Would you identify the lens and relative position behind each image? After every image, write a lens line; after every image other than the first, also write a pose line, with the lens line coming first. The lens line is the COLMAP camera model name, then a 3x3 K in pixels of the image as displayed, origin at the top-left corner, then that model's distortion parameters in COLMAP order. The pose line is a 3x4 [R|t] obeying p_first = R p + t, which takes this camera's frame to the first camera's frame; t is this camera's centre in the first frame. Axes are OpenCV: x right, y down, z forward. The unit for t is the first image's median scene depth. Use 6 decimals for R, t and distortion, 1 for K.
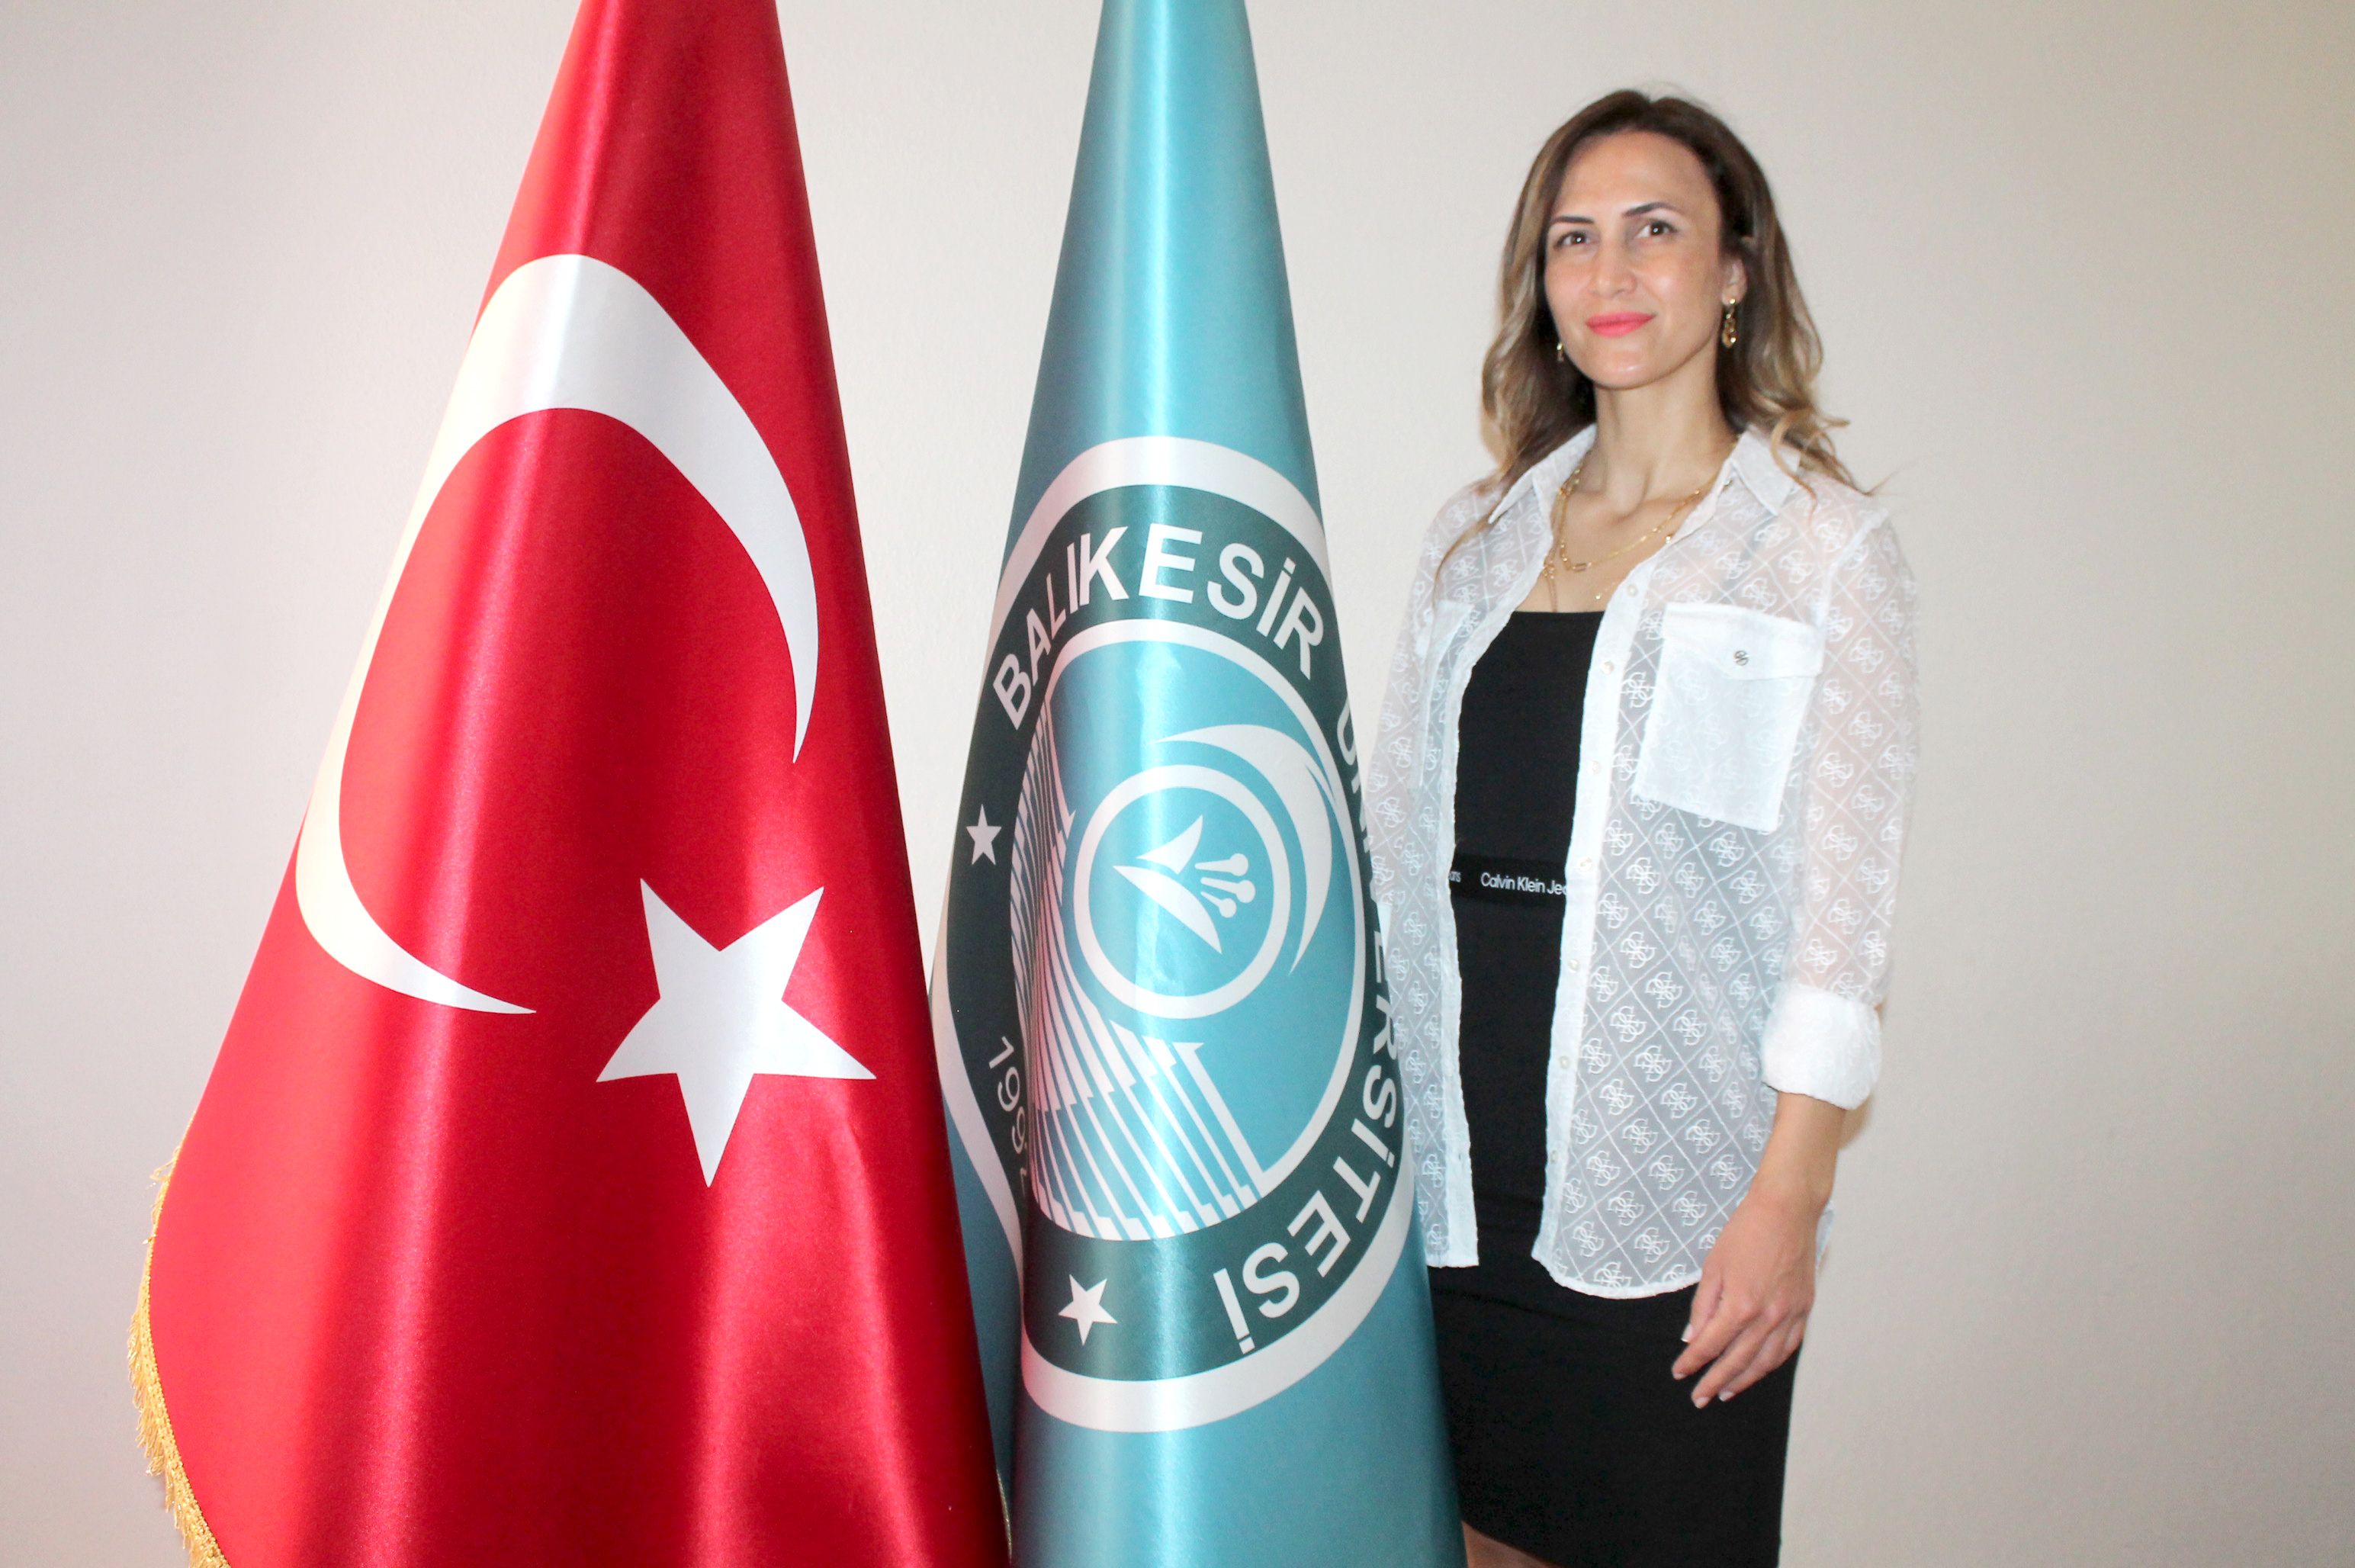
lens RADIAL K [[2374.4, 0, 1148.8], [0, 2374.4, 779.8], [0, 0, 1]] dist [-0.118495, -0.008731]
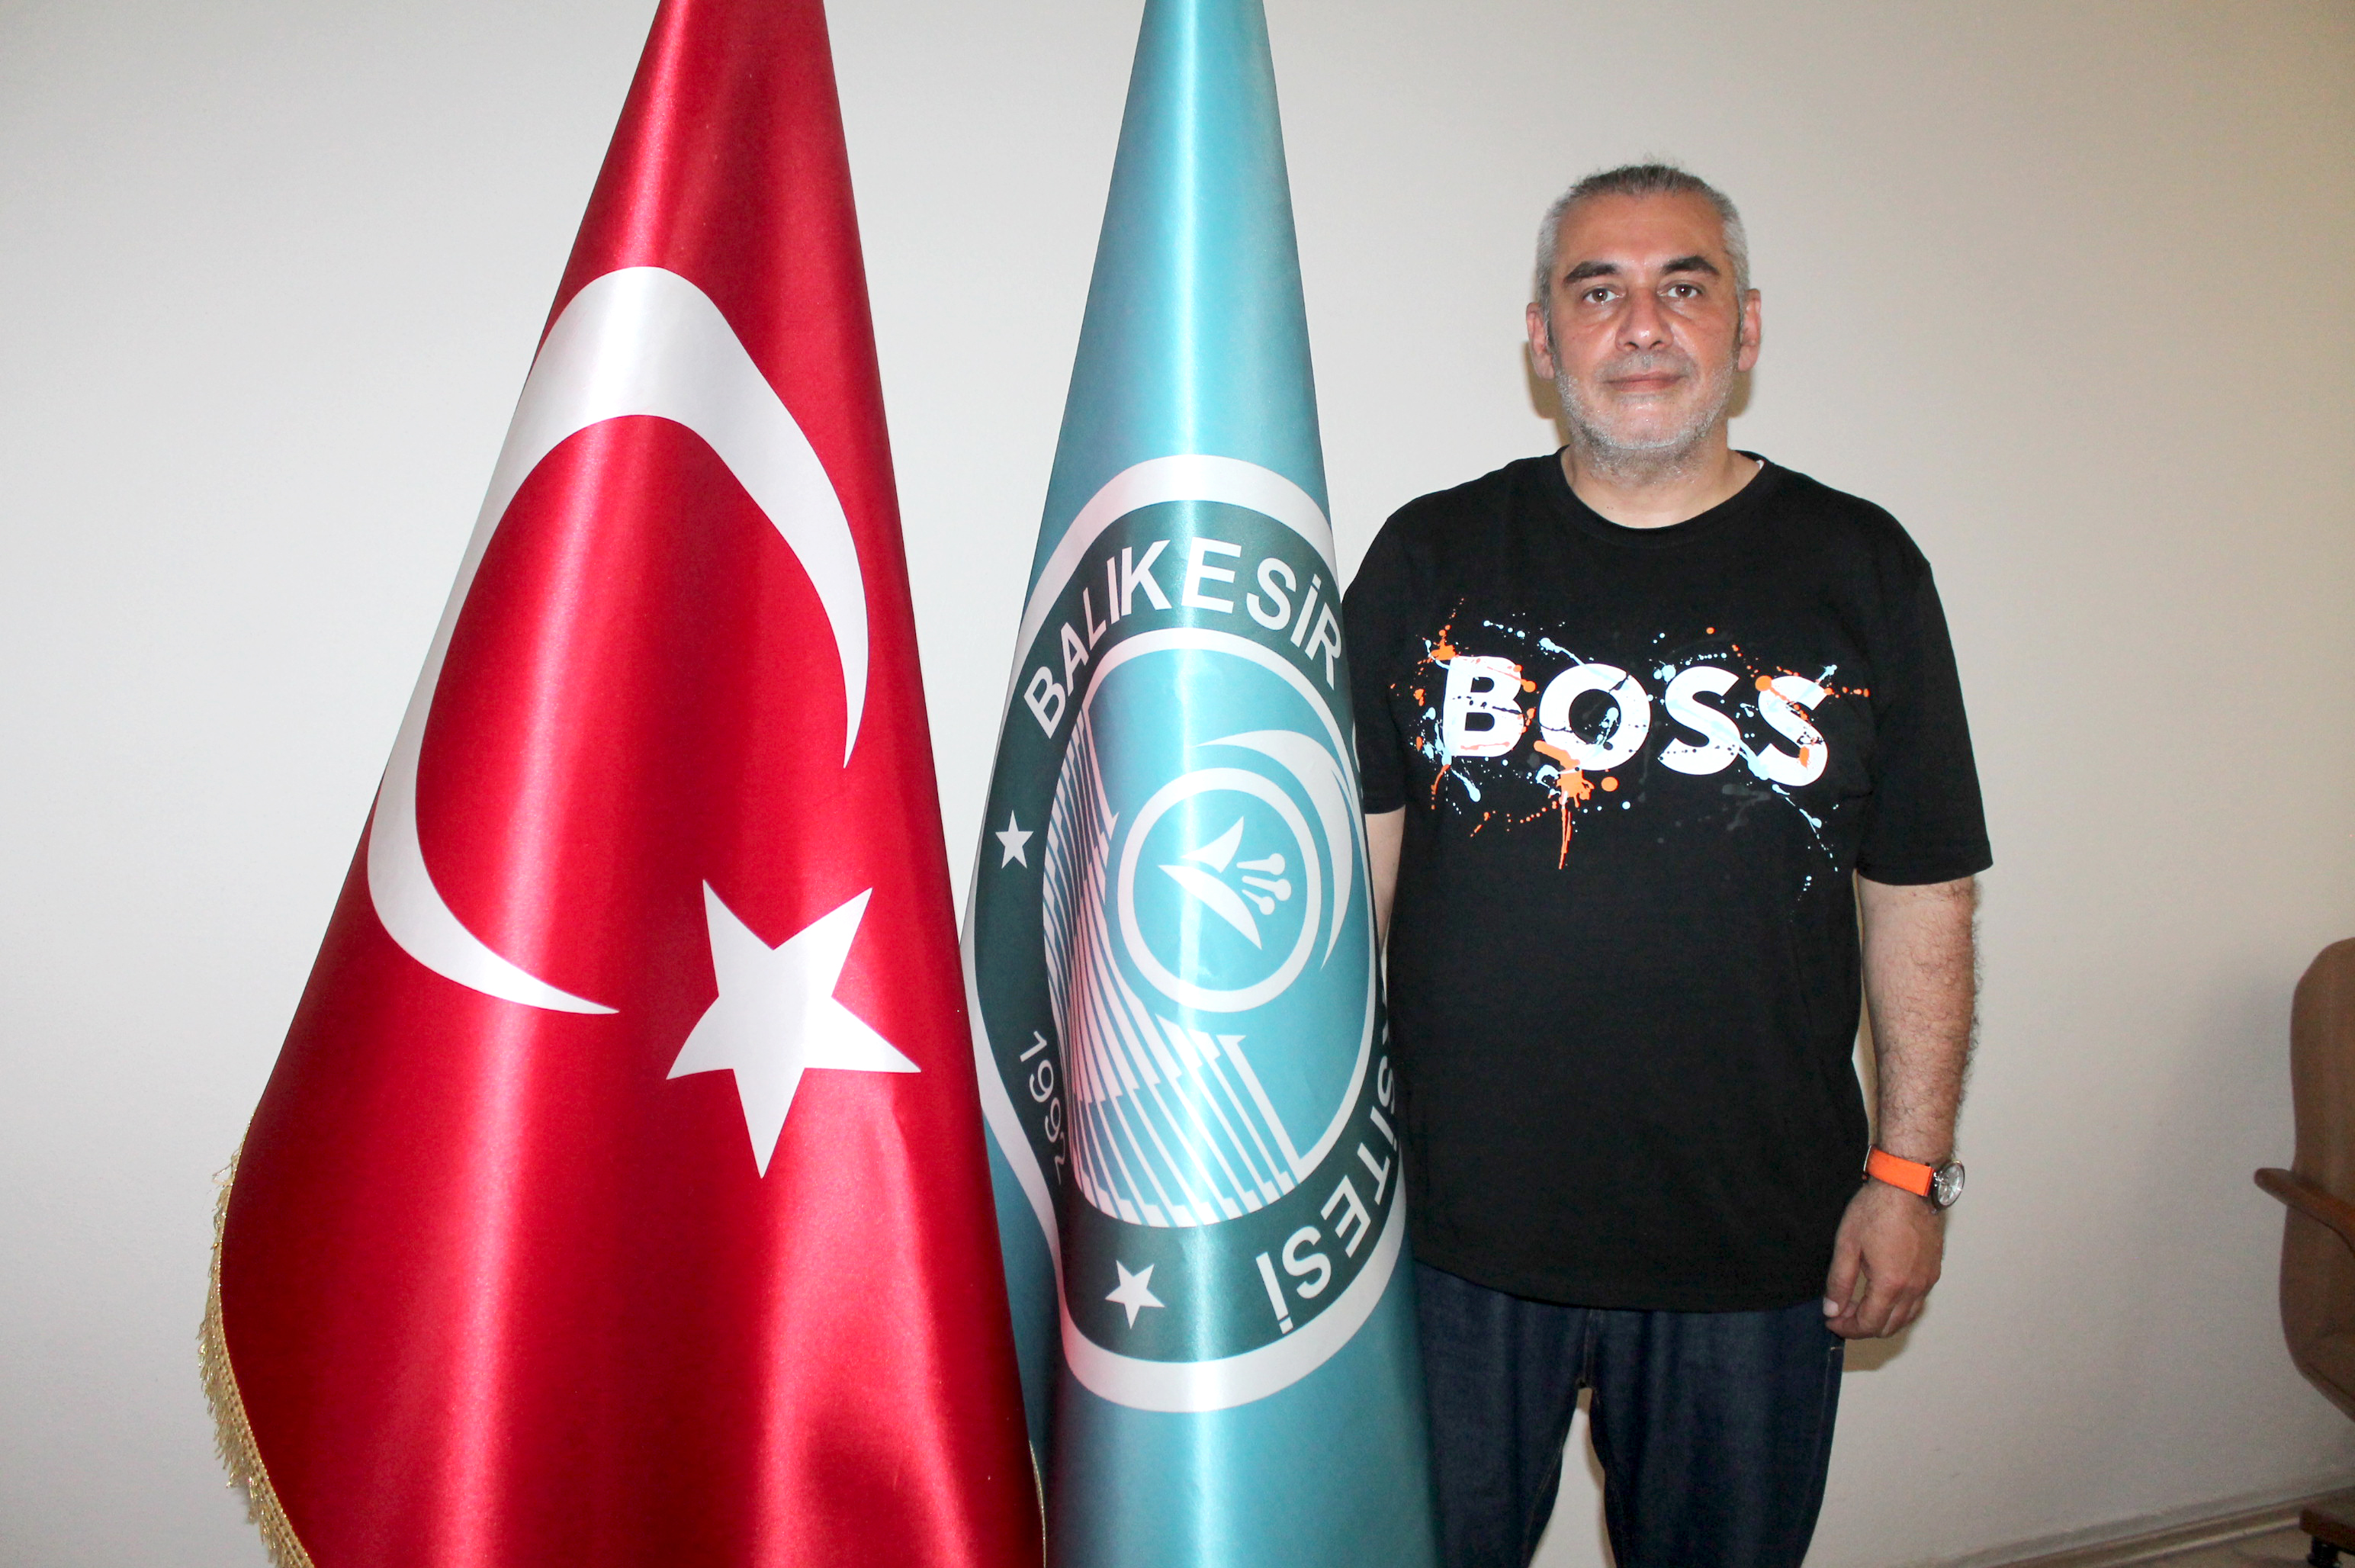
lens RADIAL K [[1909.0, 0, 1127.4], [0, 1909.0, 784.3], [0, 0, 1]] dist [-0.152603, 0.119158]
pose [[0.998227, 0.002761, 0.059456, -0.076908], [-0.001529, 0.999783, -0.020766, 0.018081], [-0.059501, 0.020638, 0.998015, 0.165455]]
